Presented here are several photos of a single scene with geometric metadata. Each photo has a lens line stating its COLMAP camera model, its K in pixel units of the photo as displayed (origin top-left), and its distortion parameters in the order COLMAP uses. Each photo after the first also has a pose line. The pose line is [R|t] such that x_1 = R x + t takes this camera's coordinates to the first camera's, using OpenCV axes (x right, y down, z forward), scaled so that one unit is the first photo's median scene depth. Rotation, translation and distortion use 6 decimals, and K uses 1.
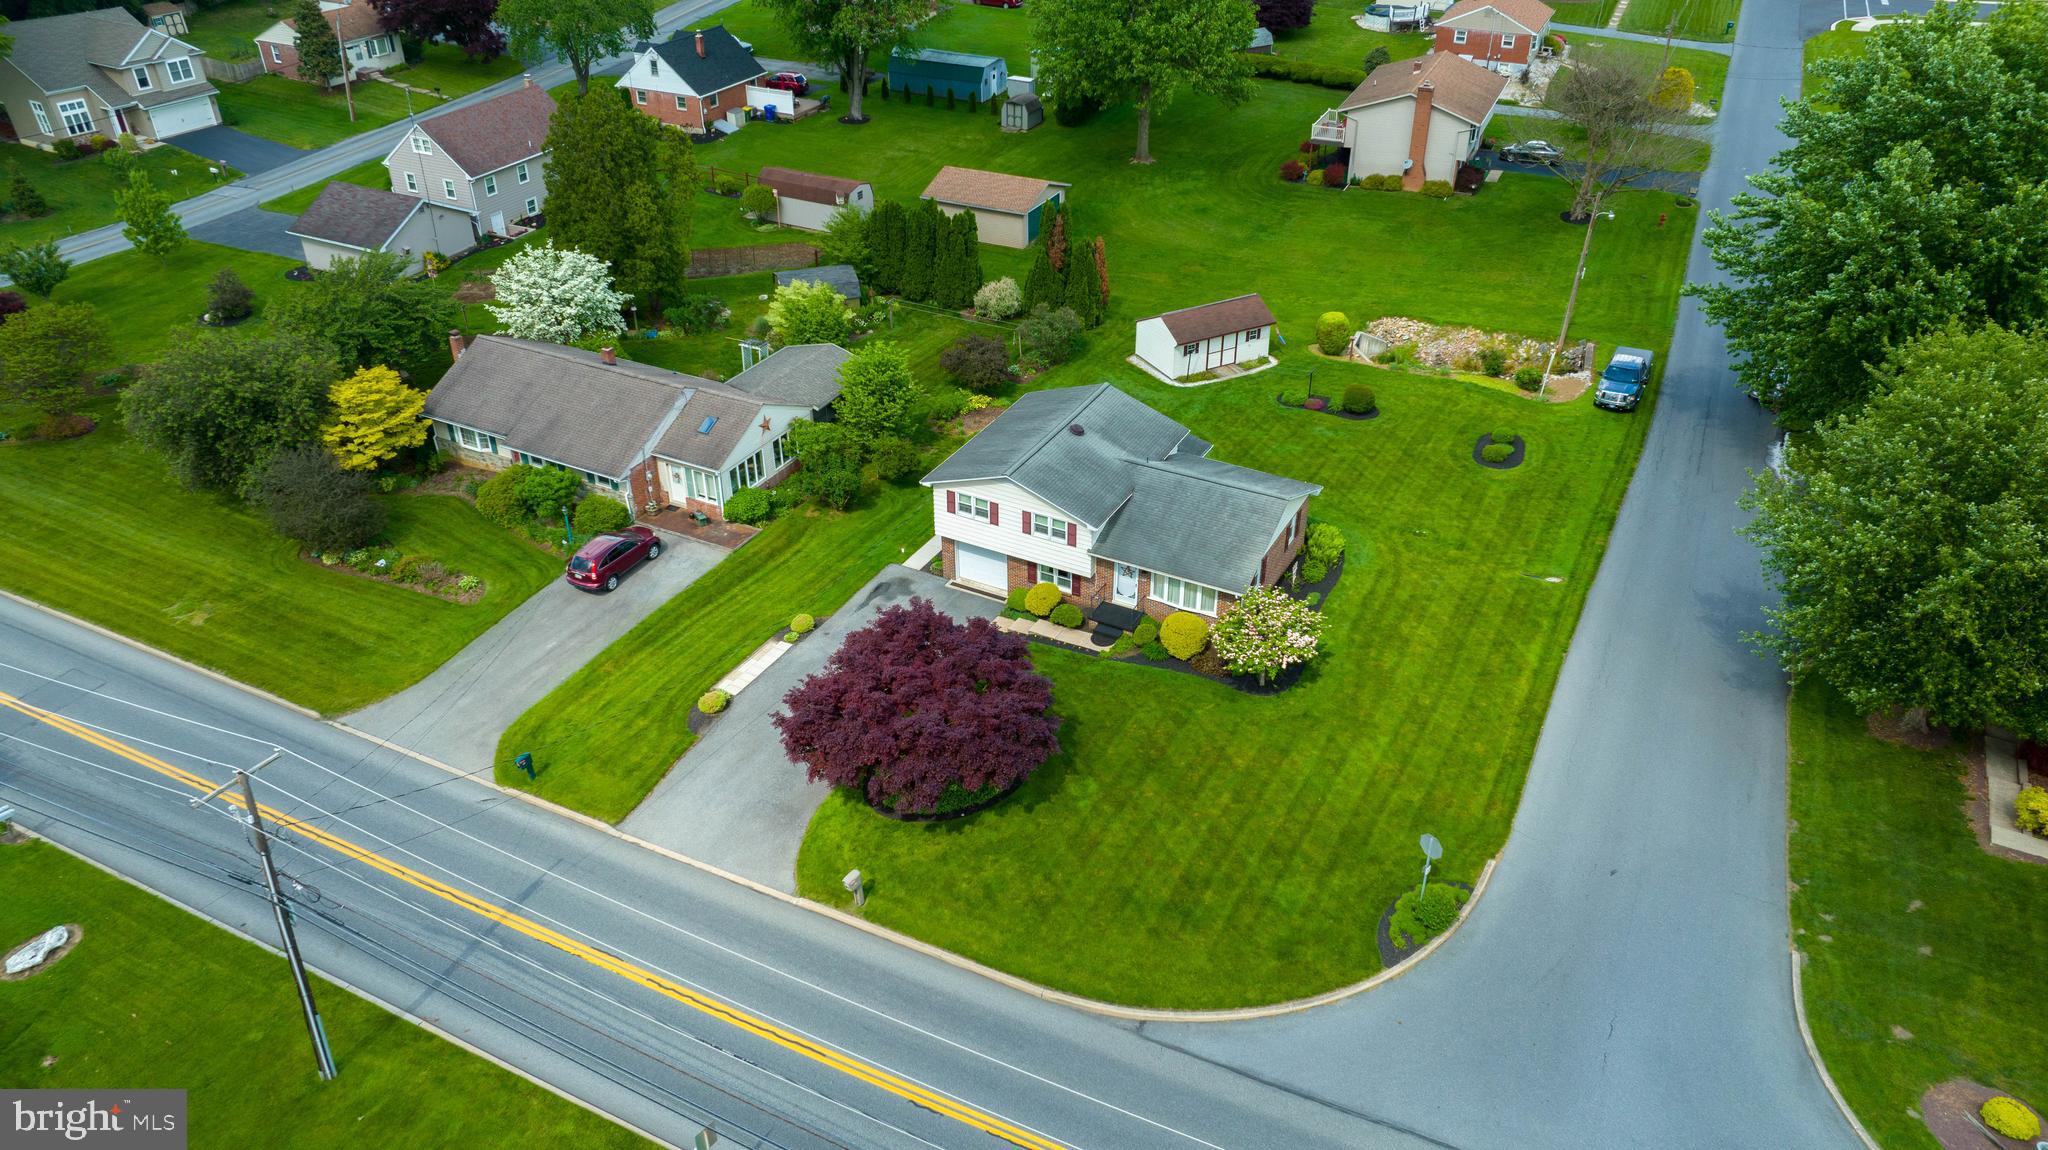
lens RADIAL K [[1443.3, 0, 1024.0], [0, 1443.3, 575.0], [0, 0, 1]] dist [-0.023402, 0.021401]
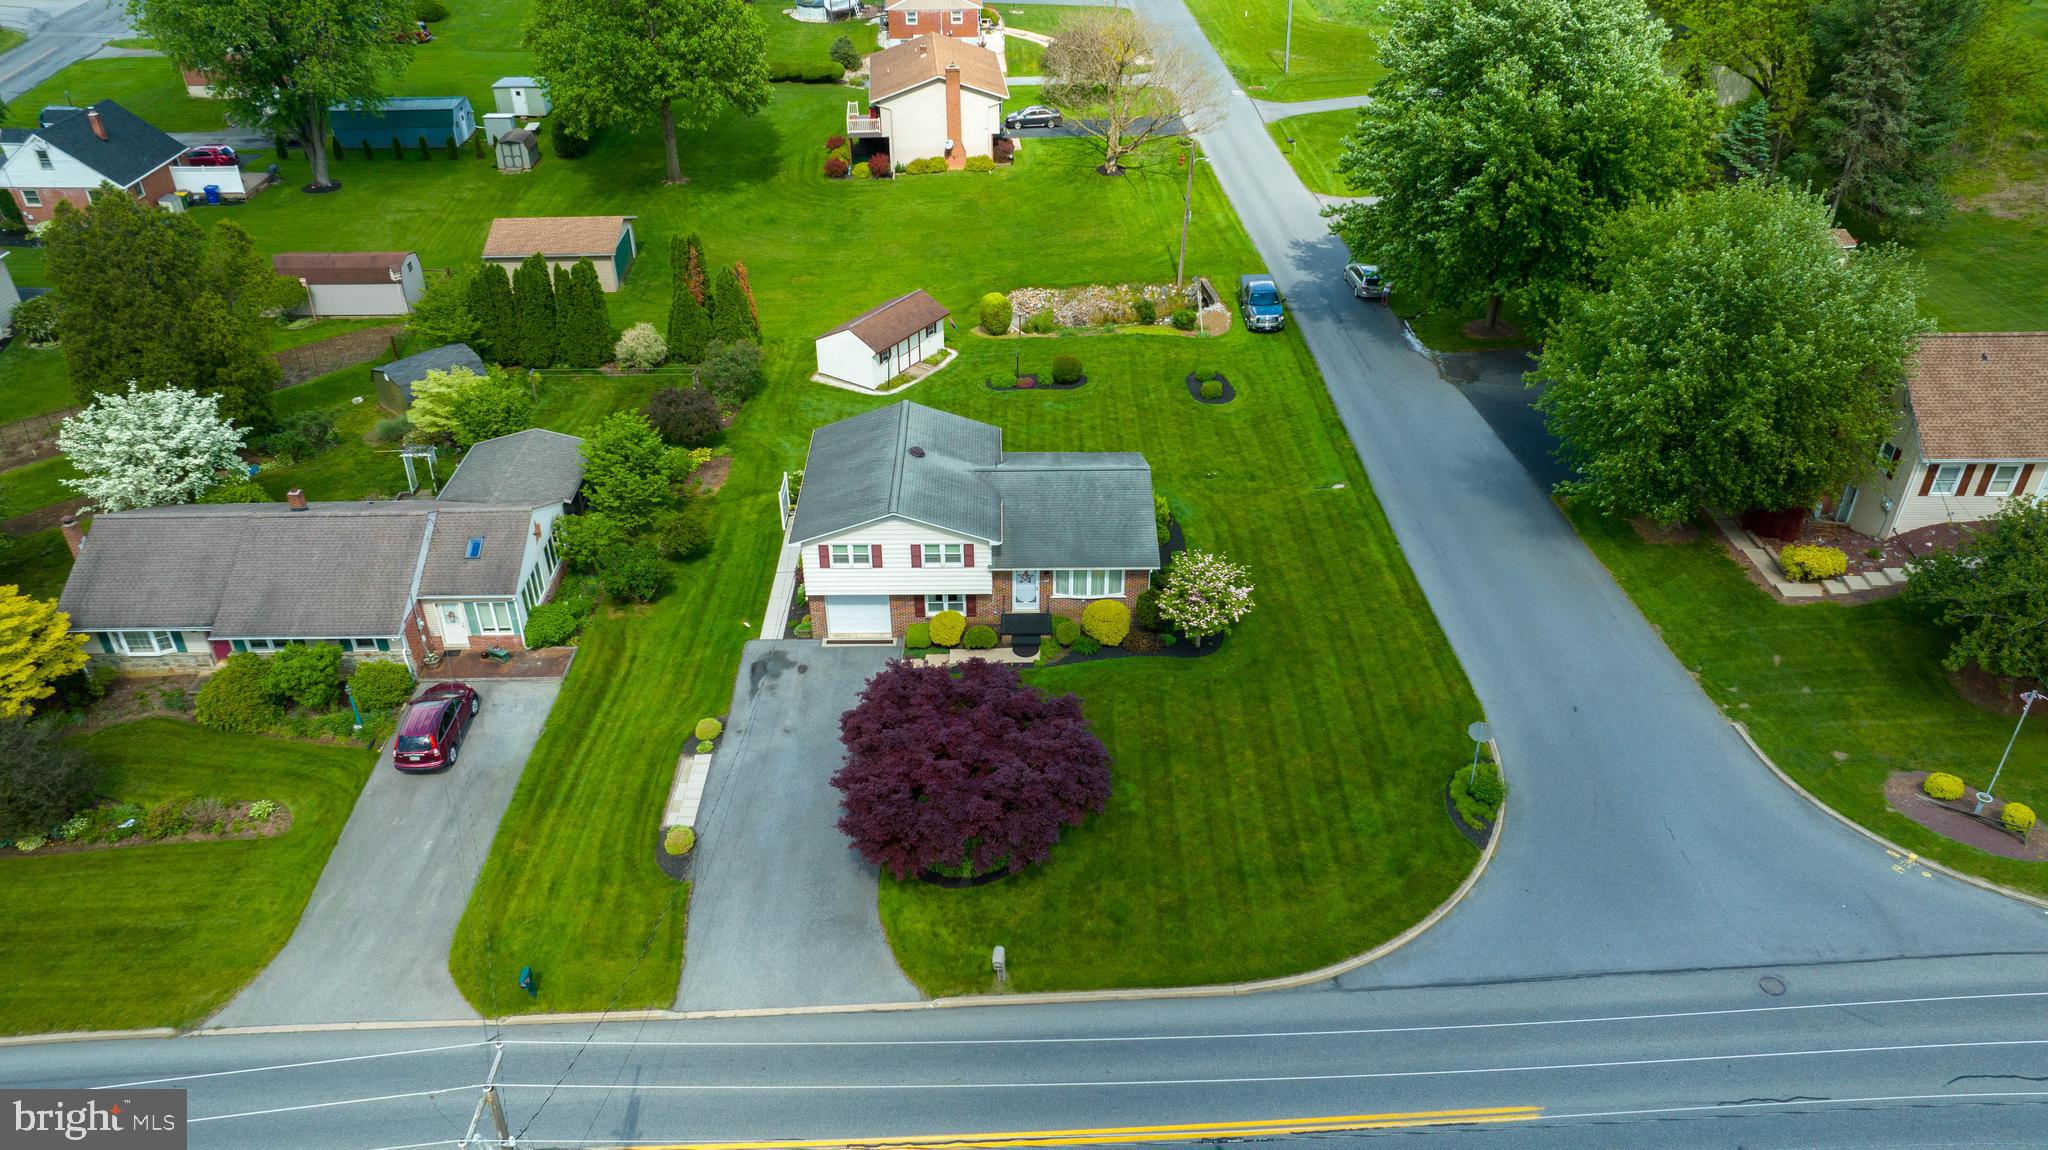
lens RADIAL K [[1443.3, 0, 1024.0], [0, 1443.3, 575.0], [0, 0, 1]] dist [-0.023402, 0.021401]
pose [[0.876572, -0.260618, 0.404599, -0.281975], [0.259967, 0.963894, 0.057659, -0.052555], [-0.405018, 0.054640, 0.912675, 0.083764]]
